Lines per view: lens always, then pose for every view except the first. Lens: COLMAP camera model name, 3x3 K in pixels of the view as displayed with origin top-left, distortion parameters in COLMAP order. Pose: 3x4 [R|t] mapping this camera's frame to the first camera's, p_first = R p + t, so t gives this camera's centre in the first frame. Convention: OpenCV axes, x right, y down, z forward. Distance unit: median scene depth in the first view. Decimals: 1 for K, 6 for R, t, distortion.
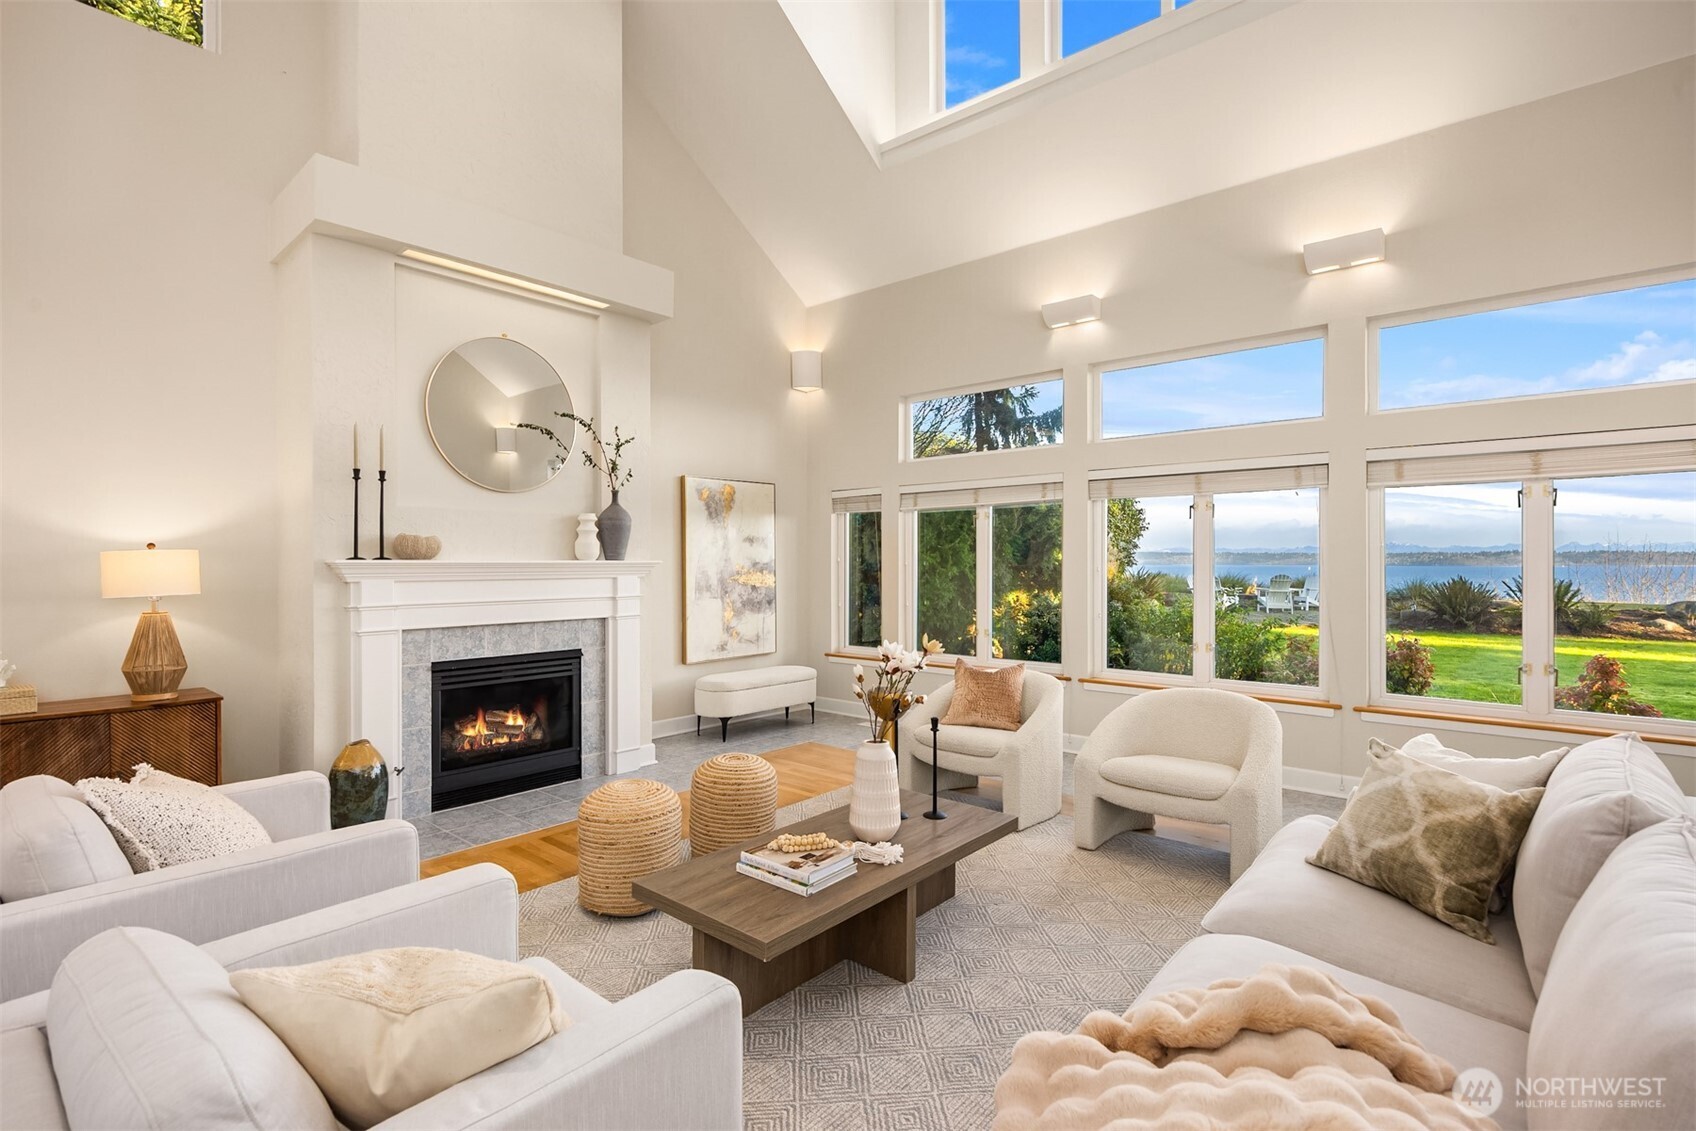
lens RADIAL K [[811.8, 0, 830.5], [0, 811.8, 563.9], [0, 0, 1]] dist [-0.000094, 0.000034]
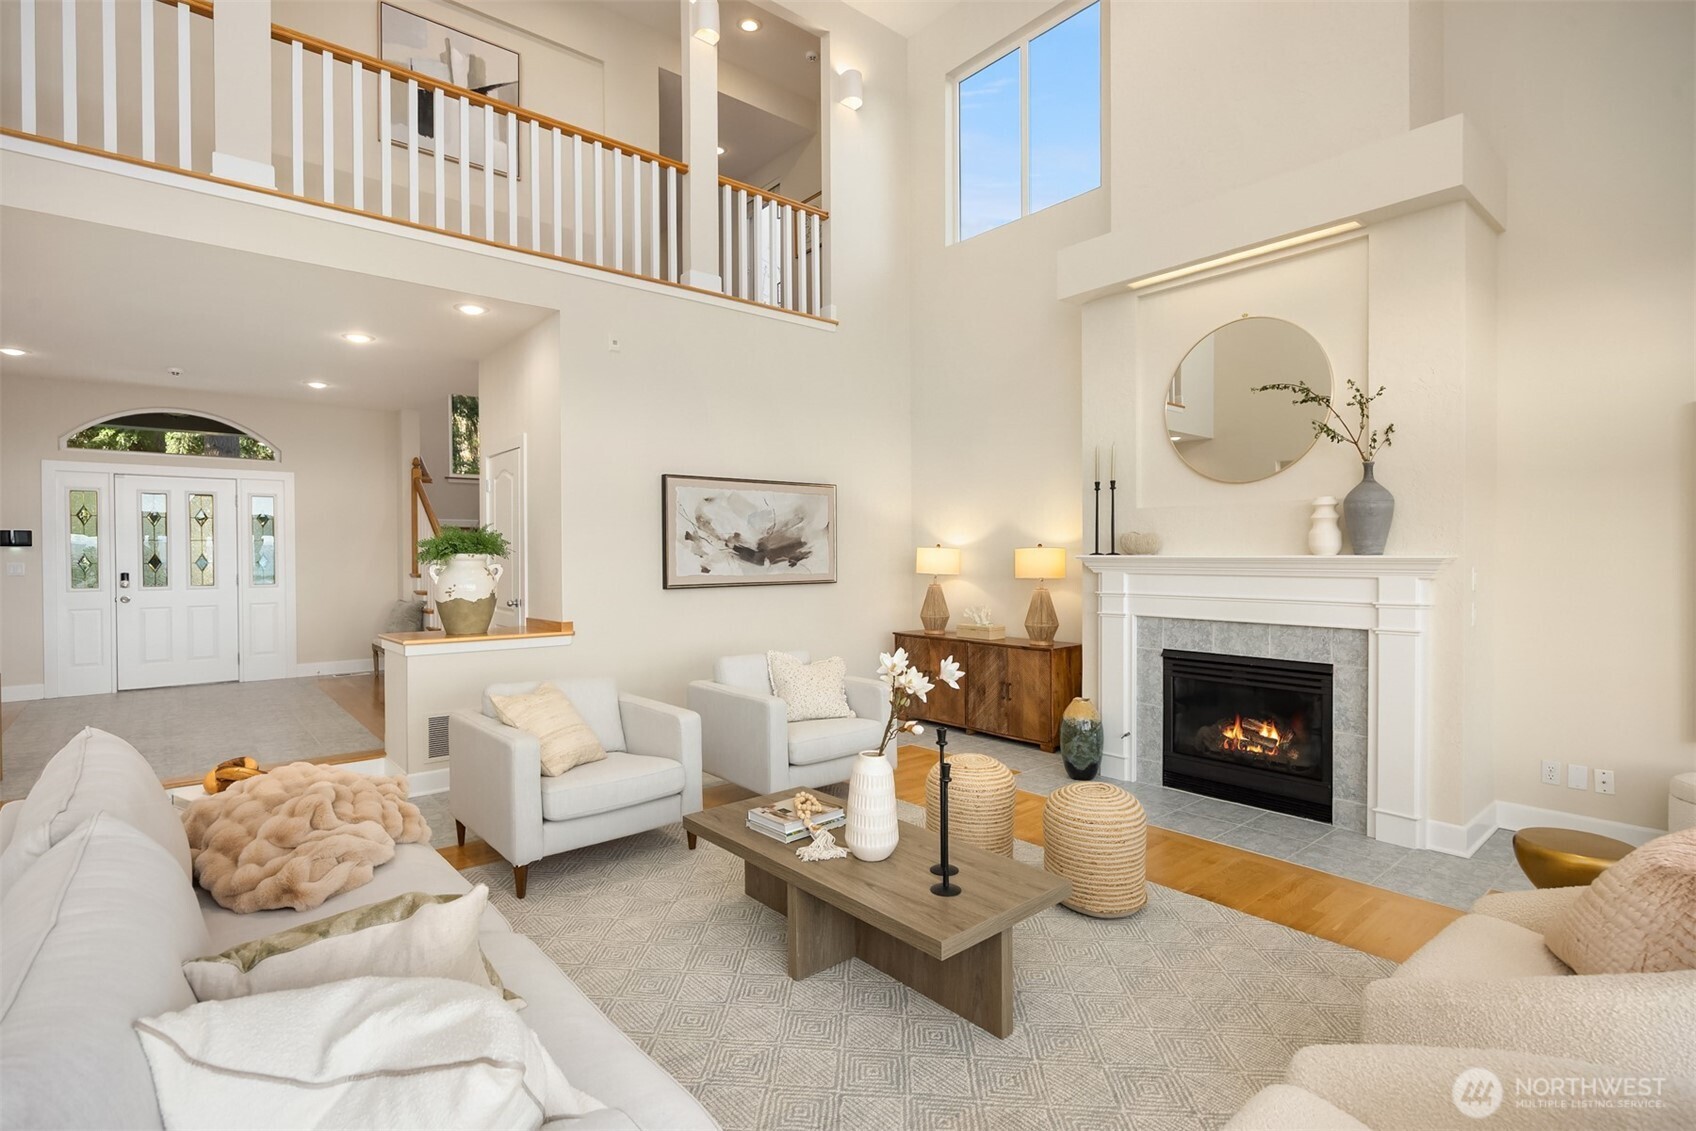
lens RADIAL K [[824.4, 0, 842.4], [0, 824.4, 566.8], [0, 0, 1]] dist [-0.003533, -0.000016]
pose [[-0.162881, 0.017347, -0.986493, 0.638855], [0.000285, 0.999846, 0.017535, -0.008017], [0.986646, 0.002575, -0.162861, 0.721046]]
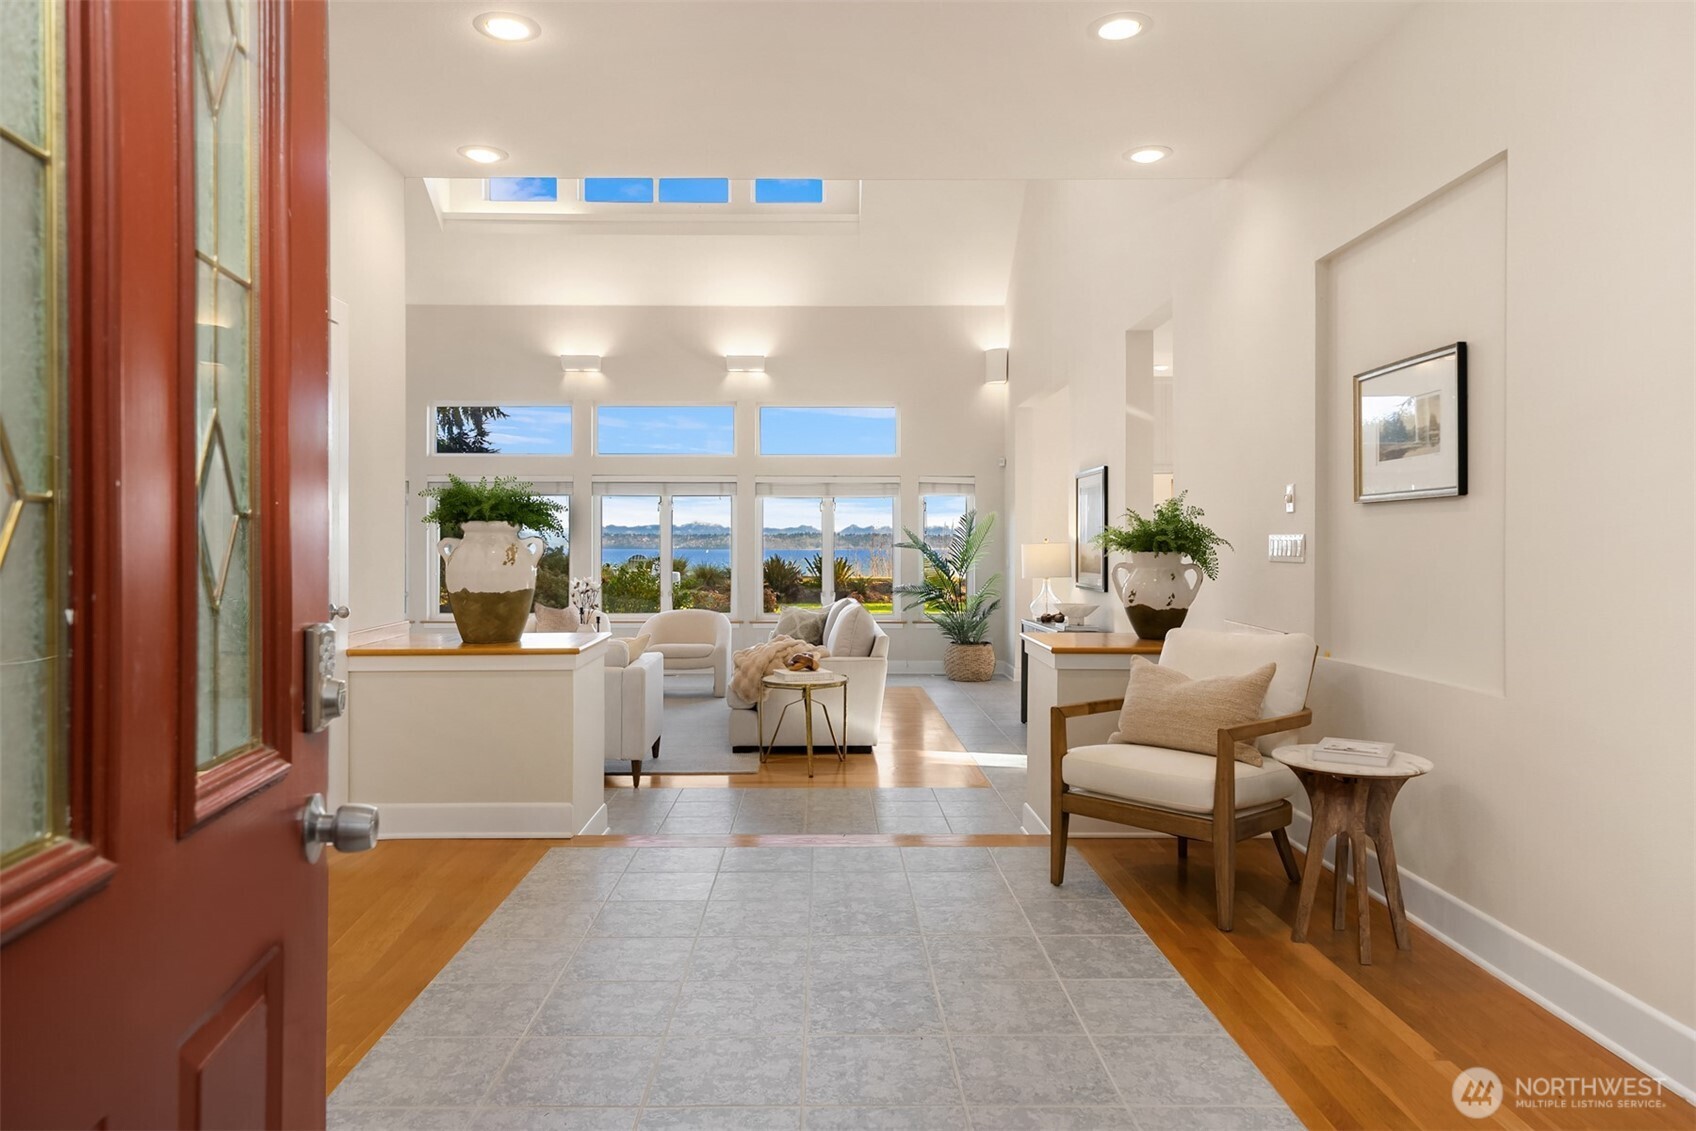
lens RADIAL K [[1155.8, 0, 842.3], [0, 1155.8, 559.2], [0, 0, 1]] dist [-0.001313, 0.000005]
pose [[0.744102, -0.003901, 0.668054, -0.968373], [-0.003250, 0.999950, 0.009459, 0.018455], [-0.668058, -0.009210, 0.744052, -1.101086]]
